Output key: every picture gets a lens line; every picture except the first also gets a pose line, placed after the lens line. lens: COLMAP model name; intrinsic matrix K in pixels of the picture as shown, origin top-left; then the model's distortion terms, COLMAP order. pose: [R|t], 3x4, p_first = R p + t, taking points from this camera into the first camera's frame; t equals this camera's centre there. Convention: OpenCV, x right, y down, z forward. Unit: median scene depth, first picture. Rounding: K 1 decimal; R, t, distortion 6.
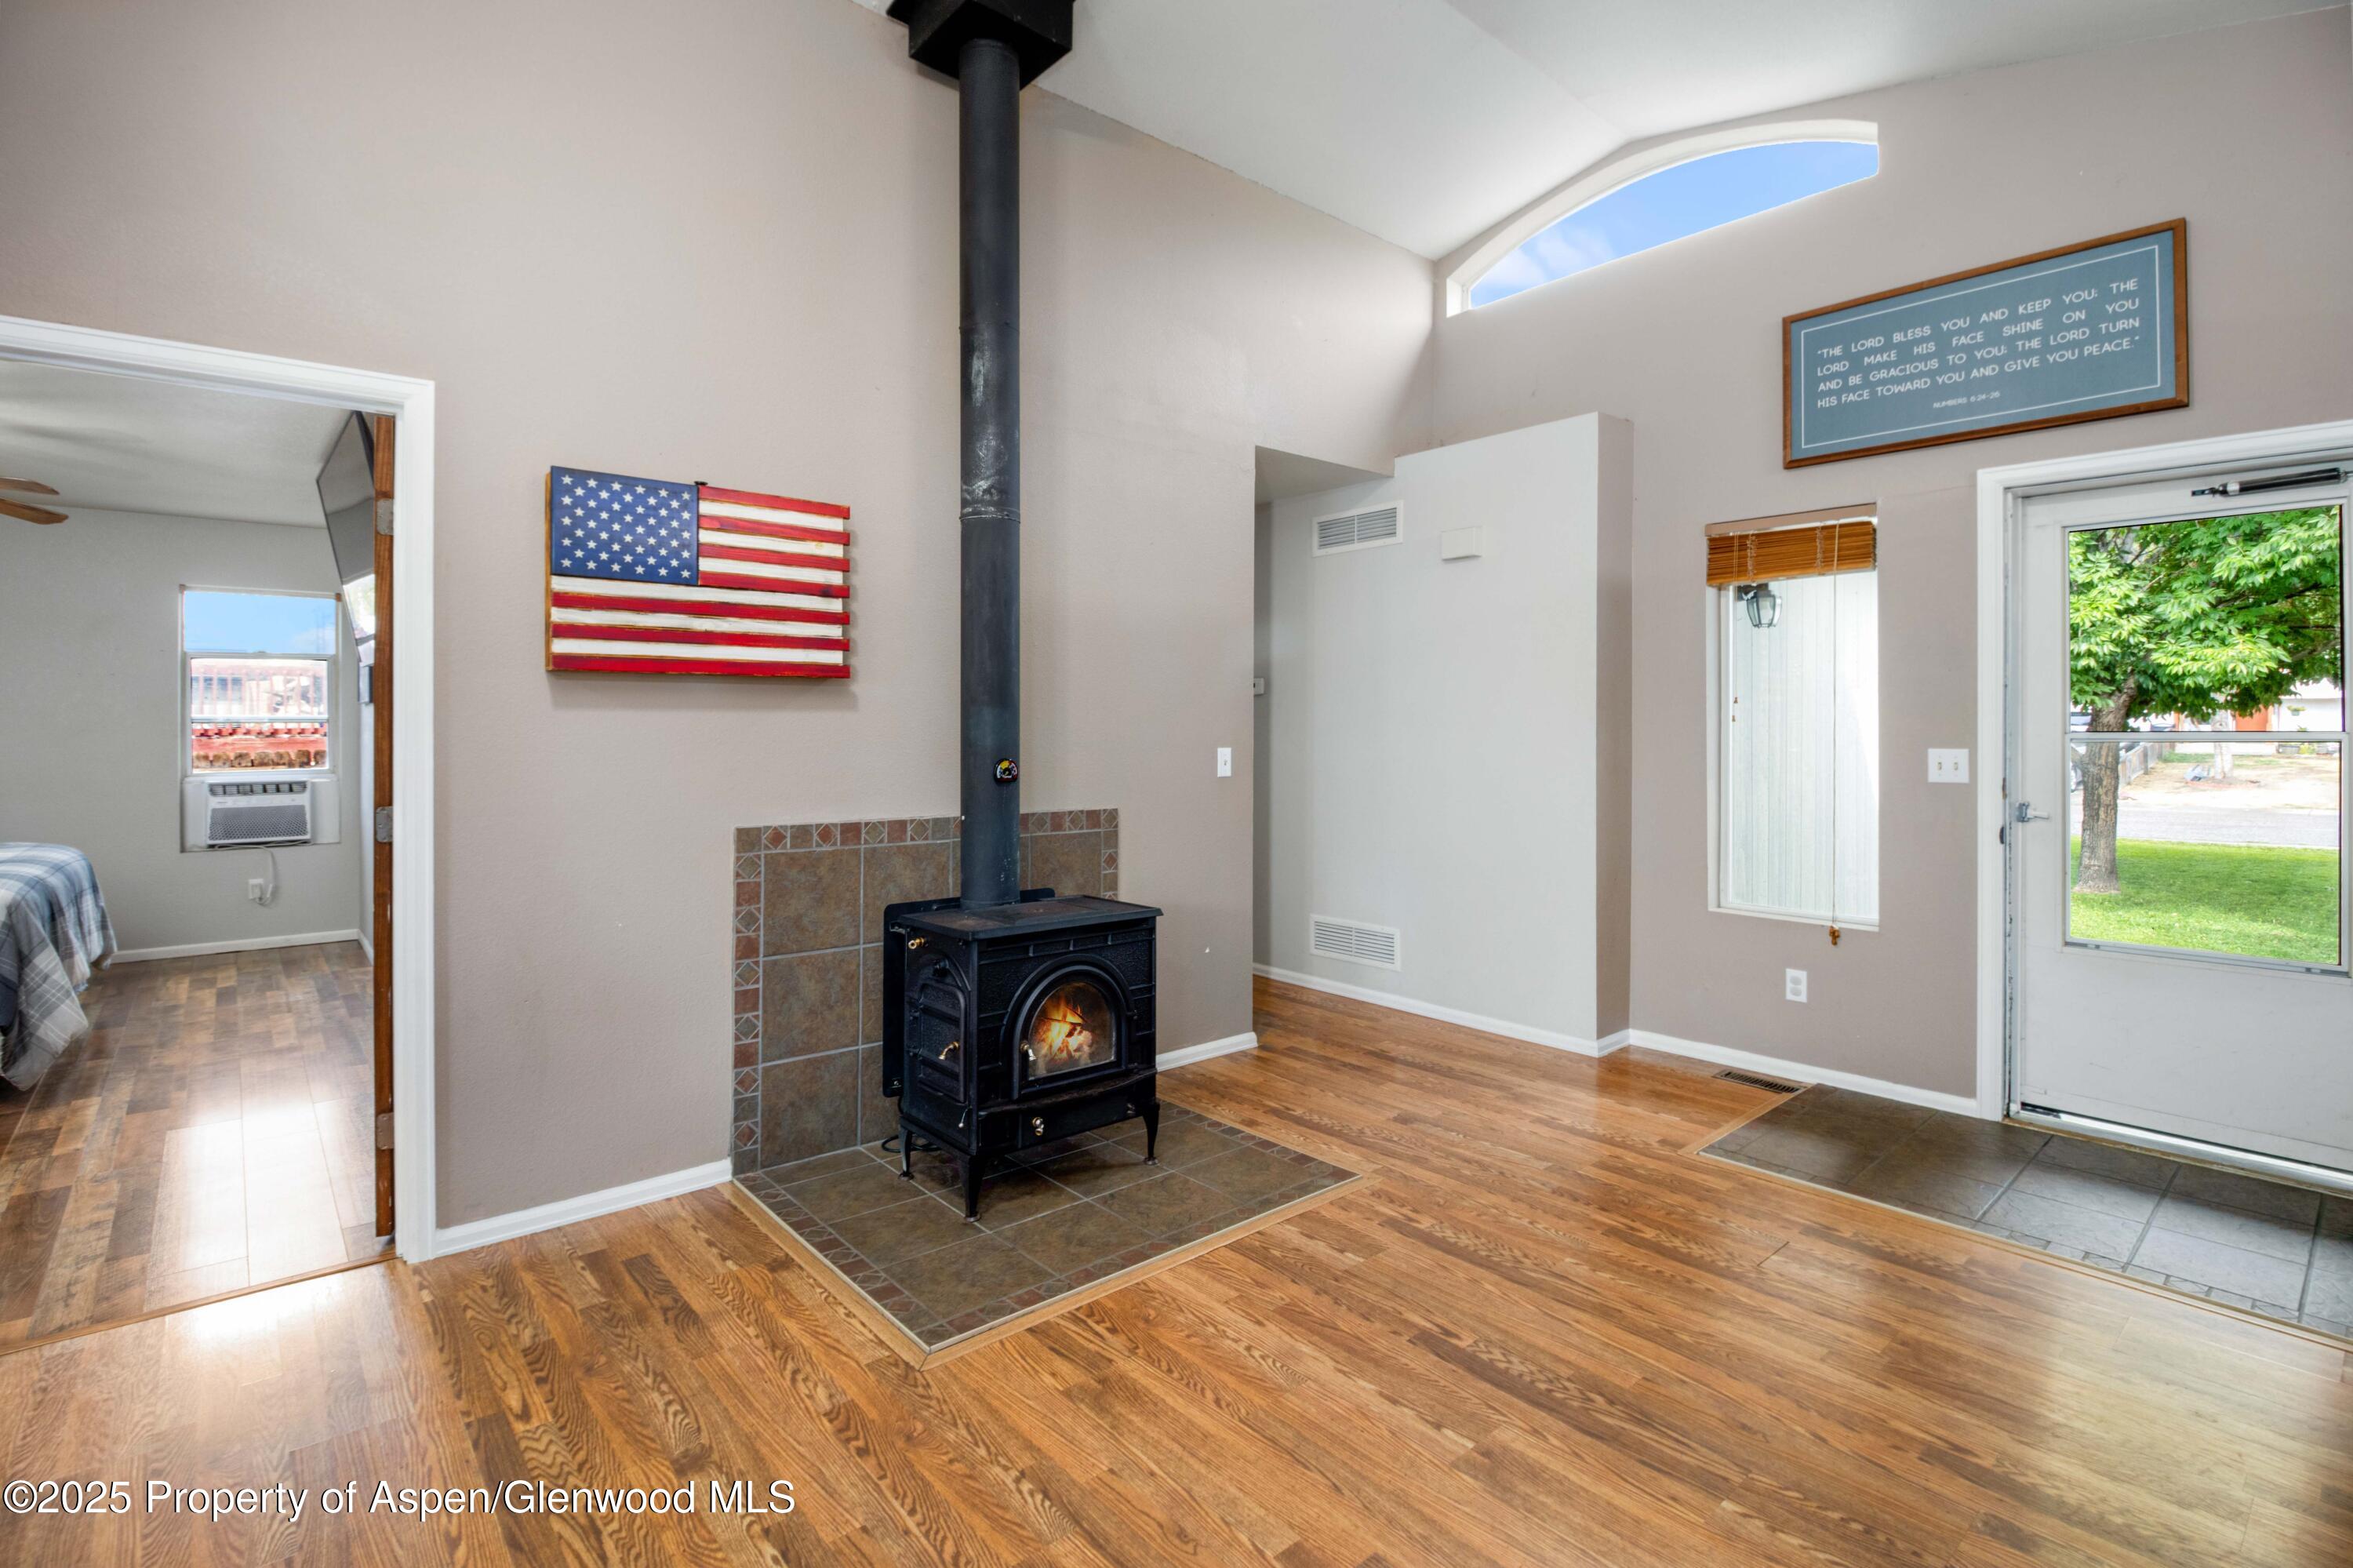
lens RADIAL K [[1133.2, 0, 1167.1], [0, 1133.2, 683.2], [0, 0, 1]] dist [-0.000680, -0.015262]
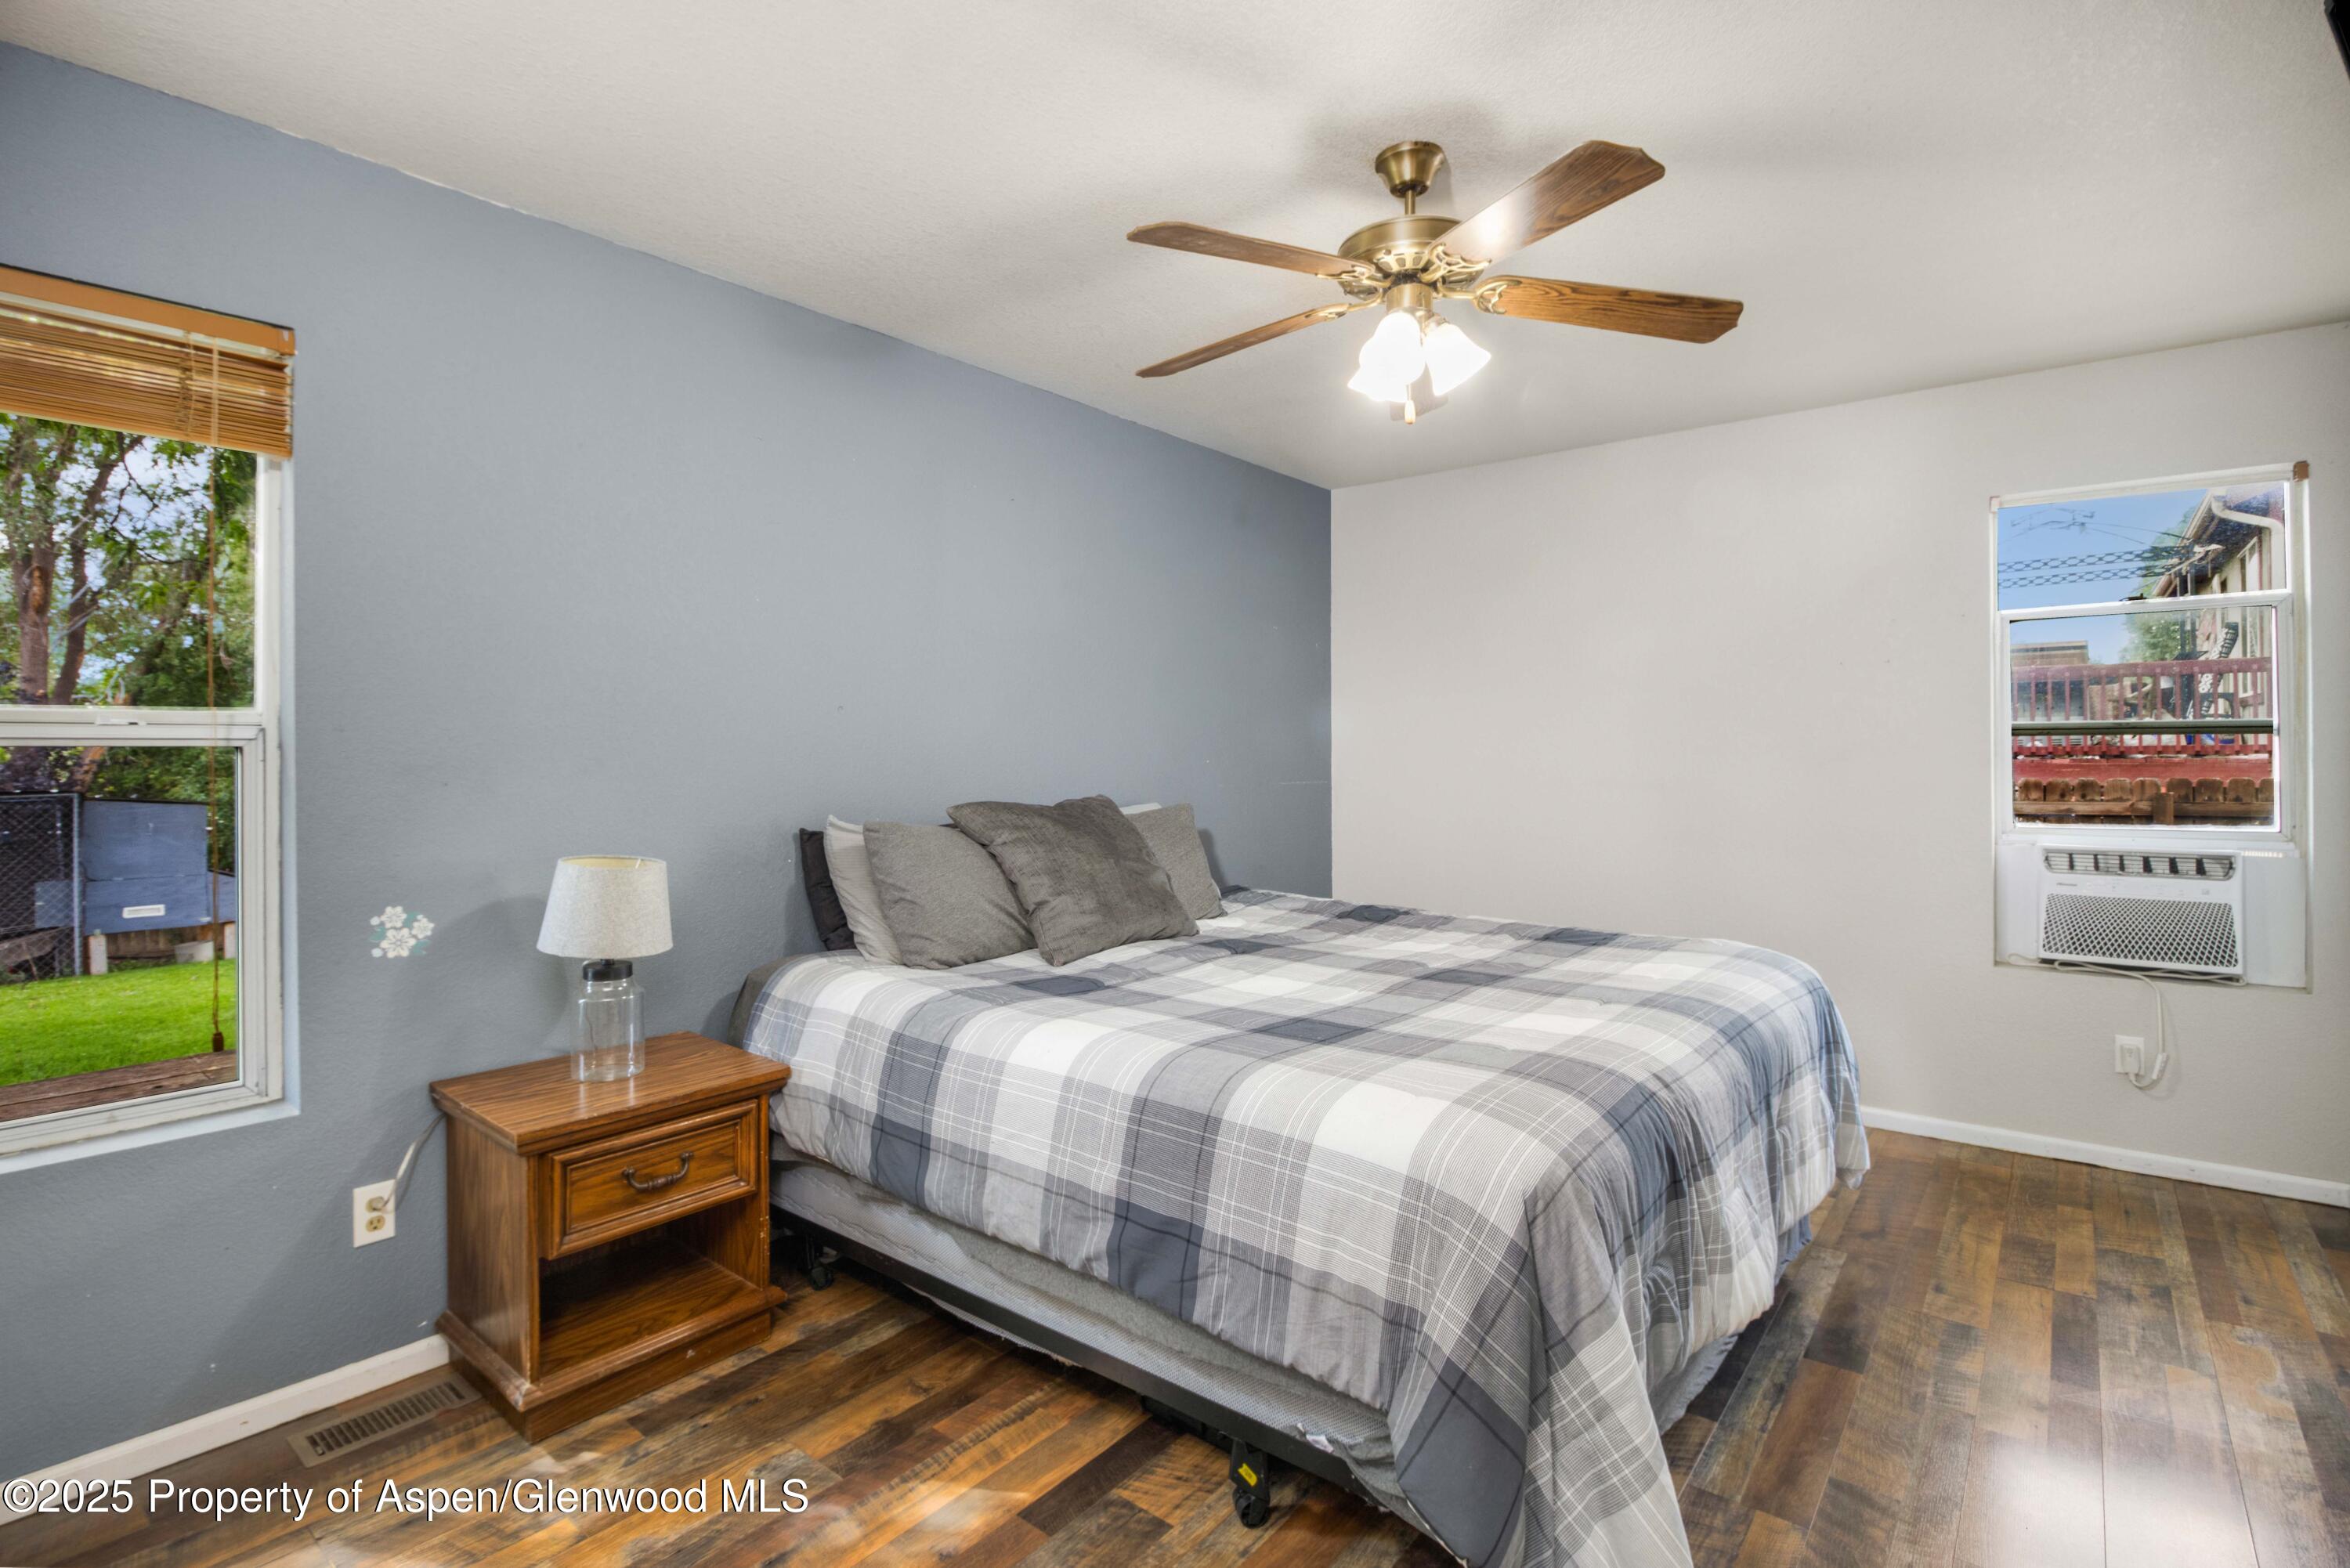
lens RADIAL K [[1122.1, 0, 1175.2], [0, 1122.1, 745.5], [0, 0, 1]] dist [-0.002175, -0.016736]
pose [[0.198910, 0.007899, -0.979986, -0.407208], [0.036573, 0.999211, 0.015478, 0.016675], [0.979335, -0.038920, 0.198464, 0.482912]]
